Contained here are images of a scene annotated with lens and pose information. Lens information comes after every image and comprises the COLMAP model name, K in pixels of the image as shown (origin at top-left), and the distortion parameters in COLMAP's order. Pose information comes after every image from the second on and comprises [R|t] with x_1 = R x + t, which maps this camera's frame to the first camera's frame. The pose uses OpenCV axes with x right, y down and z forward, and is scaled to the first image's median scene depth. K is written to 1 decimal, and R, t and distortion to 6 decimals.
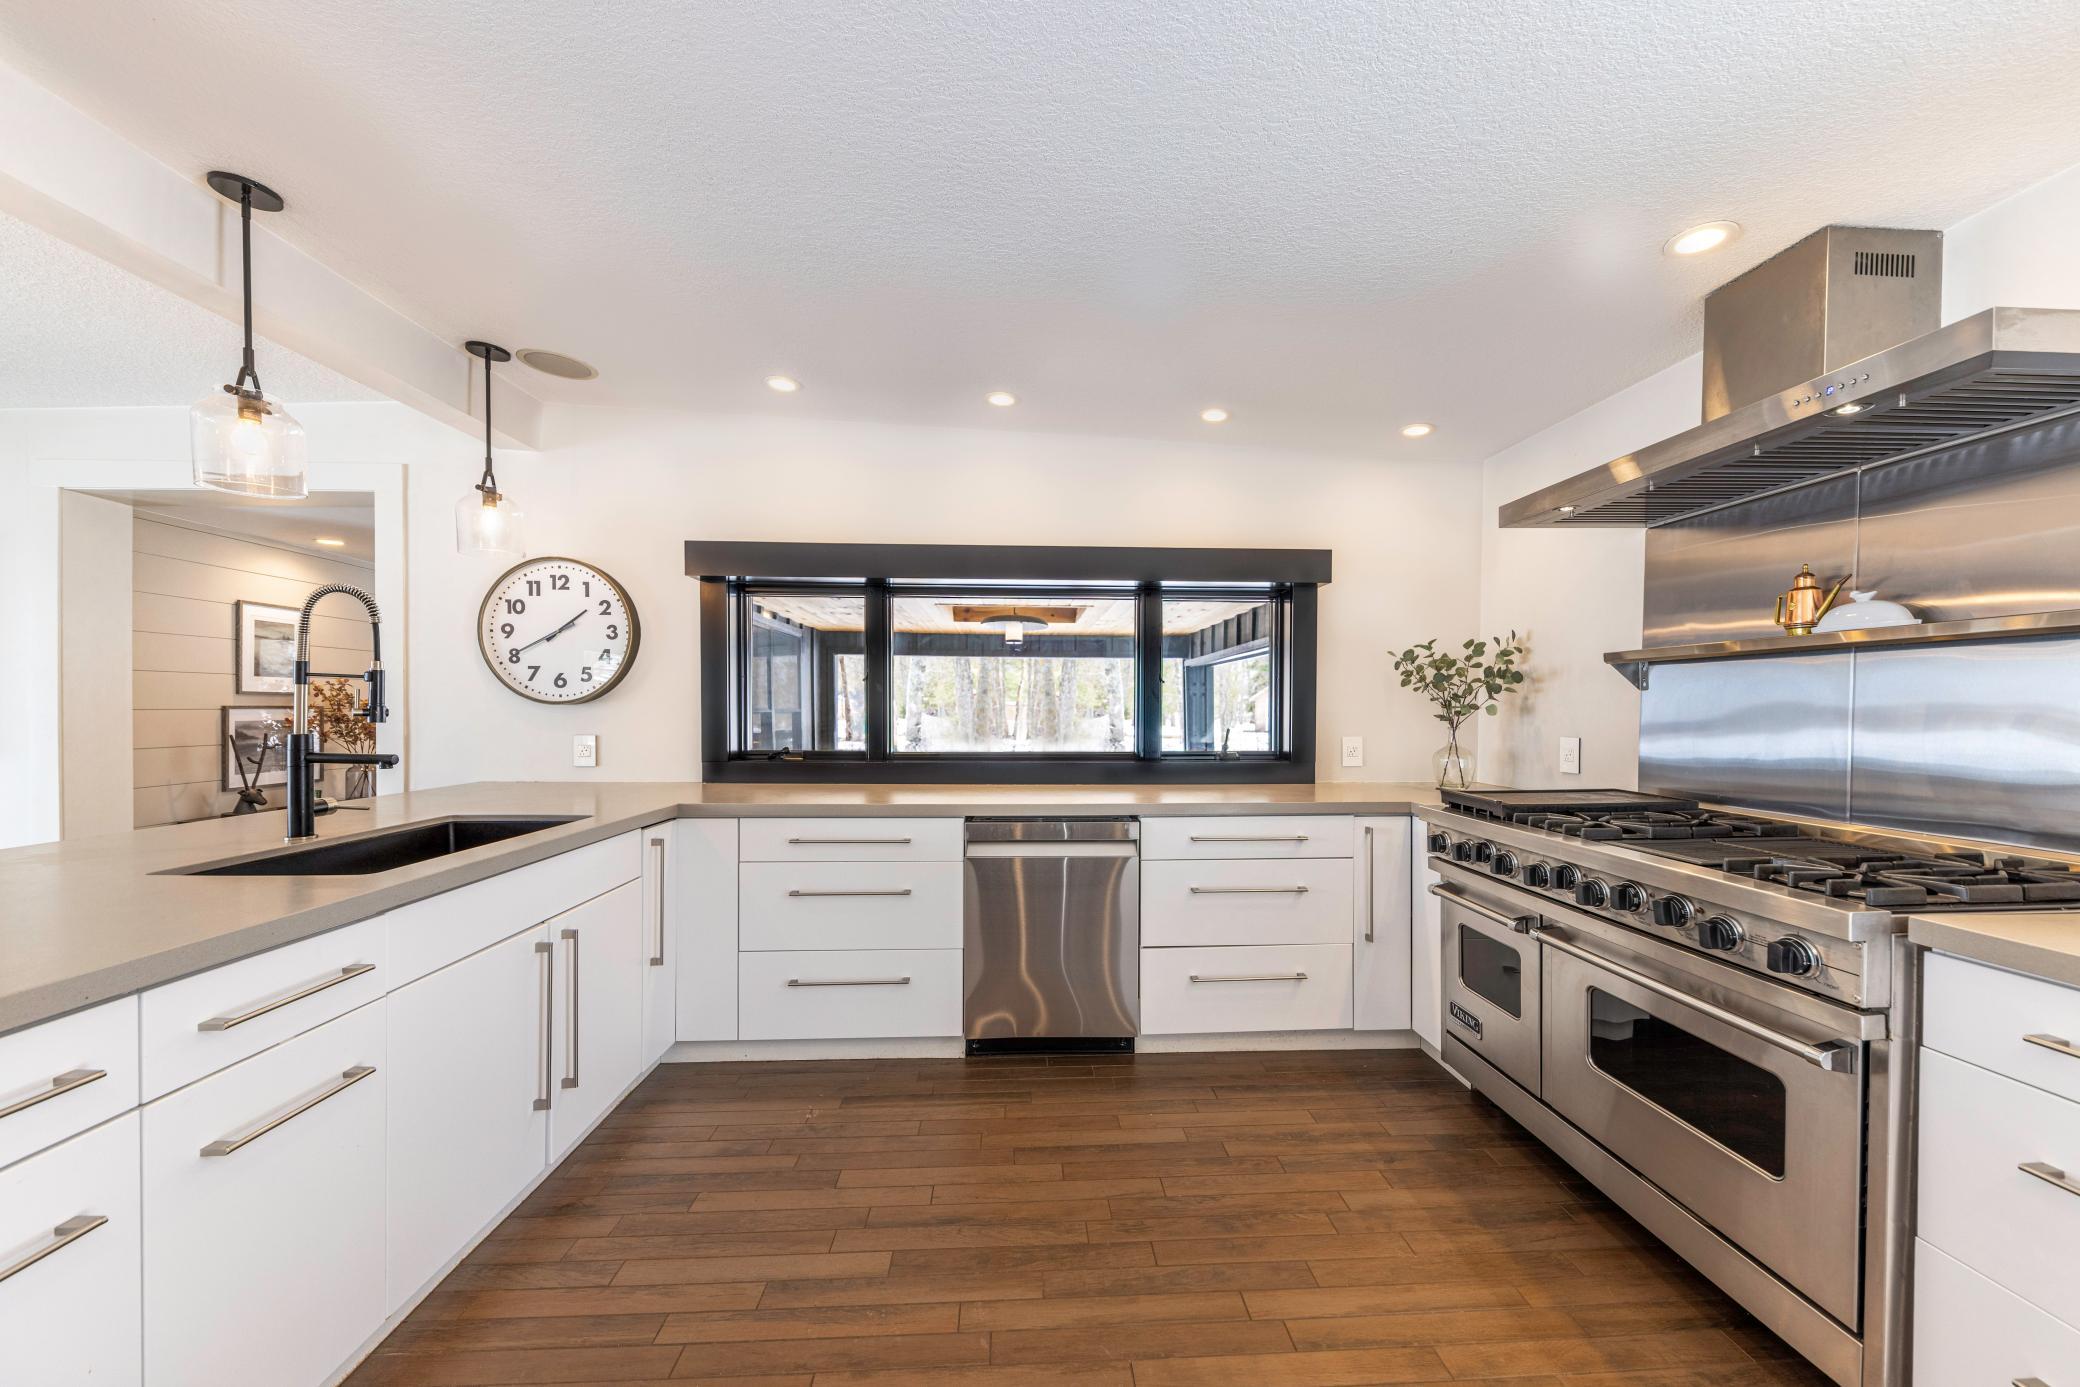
lens RADIAL K [[712.5, 0, 1046.7], [0, 712.5, 704.1], [0, 0, 1]] dist [0.002840, 0.000128]
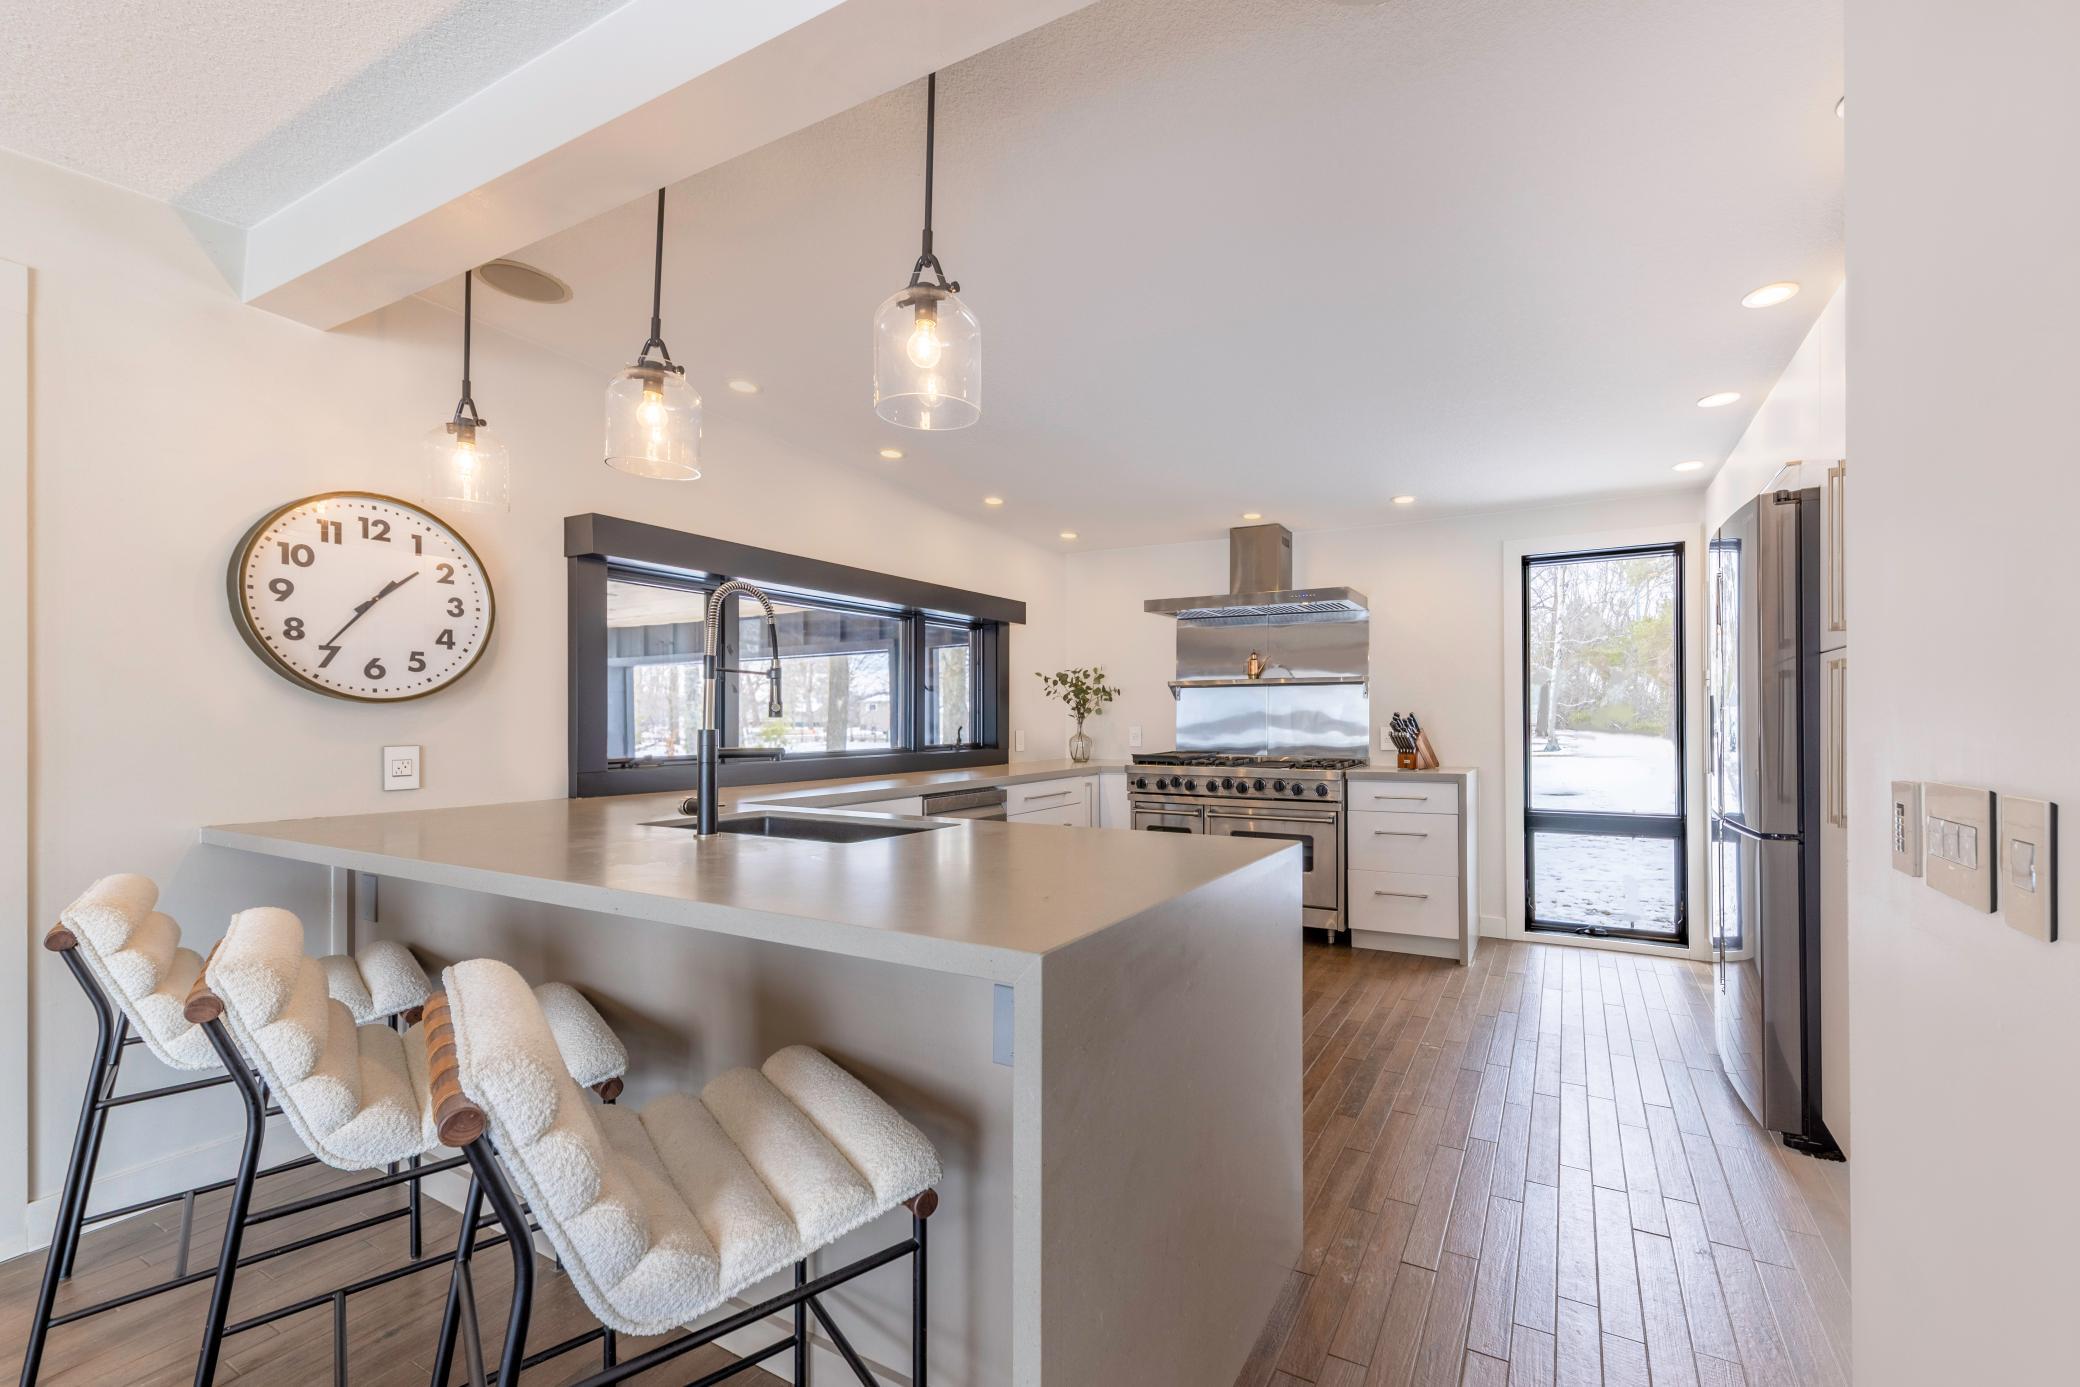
lens RADIAL K [[905.3, 0, 1043.3], [0, 905.3, 705.8], [0, 0, 1]] dist [-0.003733, -0.000205]
pose [[0.548544, 0.007483, 0.836088, -1.065575], [0.001904, 0.999946, -0.010198, 0.013798], [-0.836120, 0.007186, 0.548500, -0.042326]]
